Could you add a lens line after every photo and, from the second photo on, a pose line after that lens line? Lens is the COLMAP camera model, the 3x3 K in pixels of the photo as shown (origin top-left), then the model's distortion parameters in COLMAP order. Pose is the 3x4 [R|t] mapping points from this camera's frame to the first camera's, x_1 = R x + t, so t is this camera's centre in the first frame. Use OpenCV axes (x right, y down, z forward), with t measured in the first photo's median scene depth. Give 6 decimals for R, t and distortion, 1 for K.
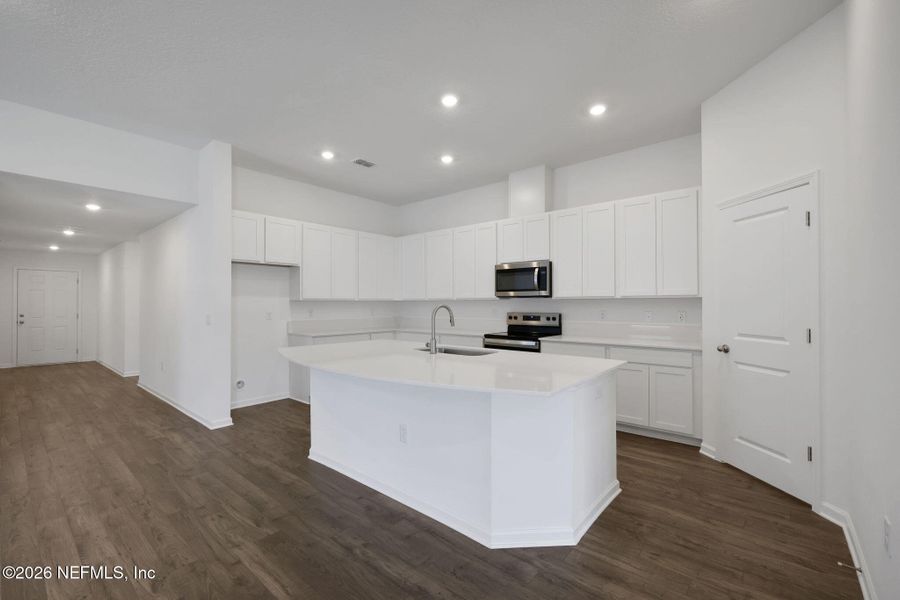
lens RADIAL K [[383.6, 0, 453.7], [0, 383.6, 299.1], [0, 0, 1]] dist [-0.001523, -0.000043]
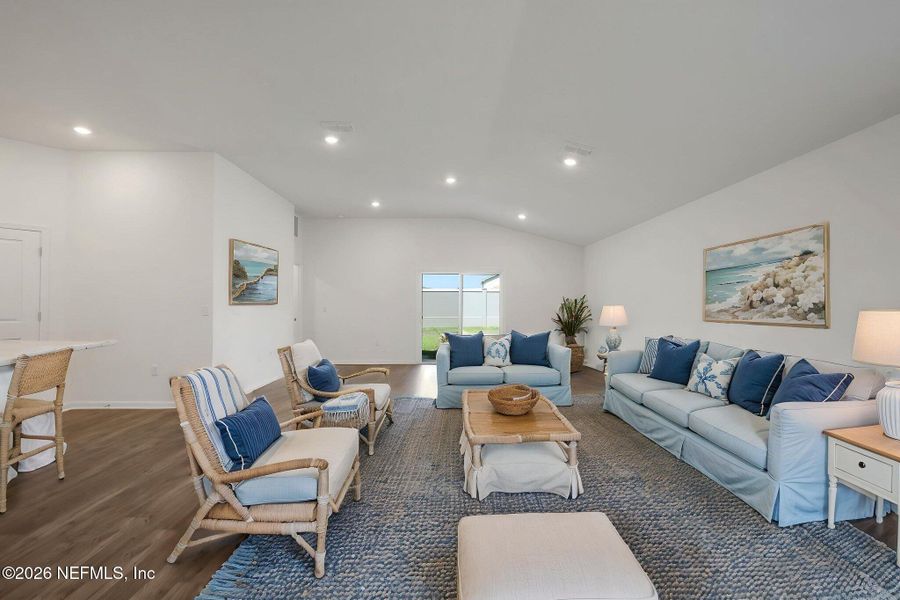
lens RADIAL K [[383.6, 0, 453.7], [0, 383.6, 299.1], [0, 0, 1]] dist [-0.001523, -0.000043]
pose [[-0.654960, 0.003505, 0.755656, -0.967401], [-0.007065, 0.999917, -0.010762, 0.012497], [-0.755631, -0.012388, -0.654881, 0.399334]]
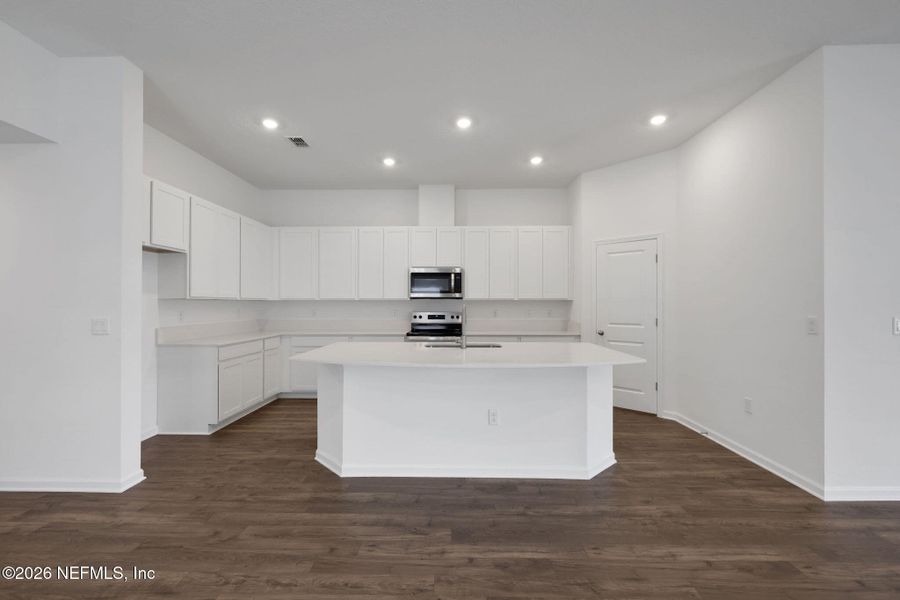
lens RADIAL K [[383.6, 0, 453.7], [0, 383.6, 299.1], [0, 0, 1]] dist [-0.001523, -0.000043]
pose [[0.773044, 0.011563, 0.634247, -0.557173], [-0.009980, 0.999932, -0.006066, 0.003779], [-0.634274, -0.001641, 0.773107, 0.111477]]
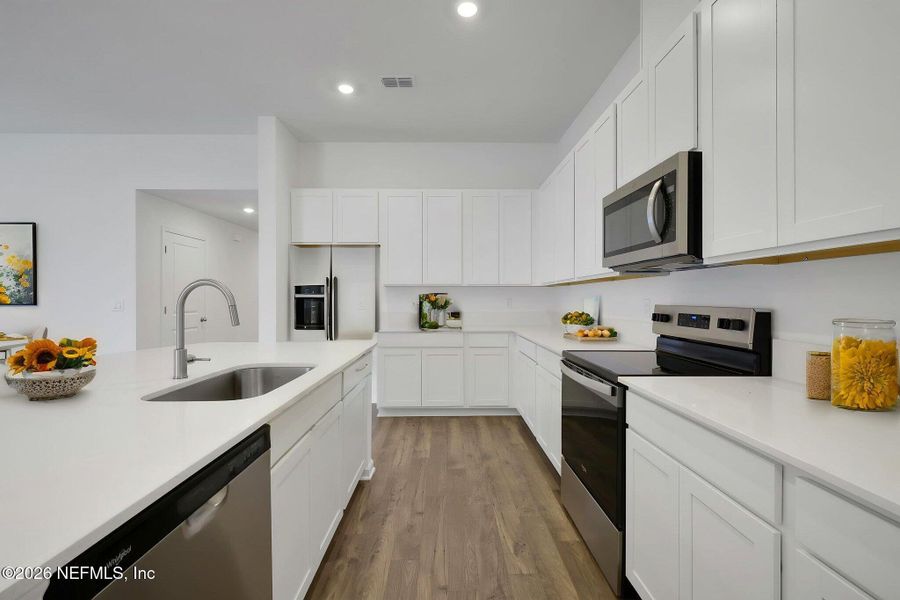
lens RADIAL K [[400.0, 0, 450.0], [0, 400.0, 300.0], [0, 0, 1]] dist [-0.000315, -0.000017]
pose [[0.659732, 0.004542, -0.751487, 0.401314], [0.009498, 0.999851, 0.014381, 0.024932], [0.751441, -0.016625, 0.659591, 0.657540]]
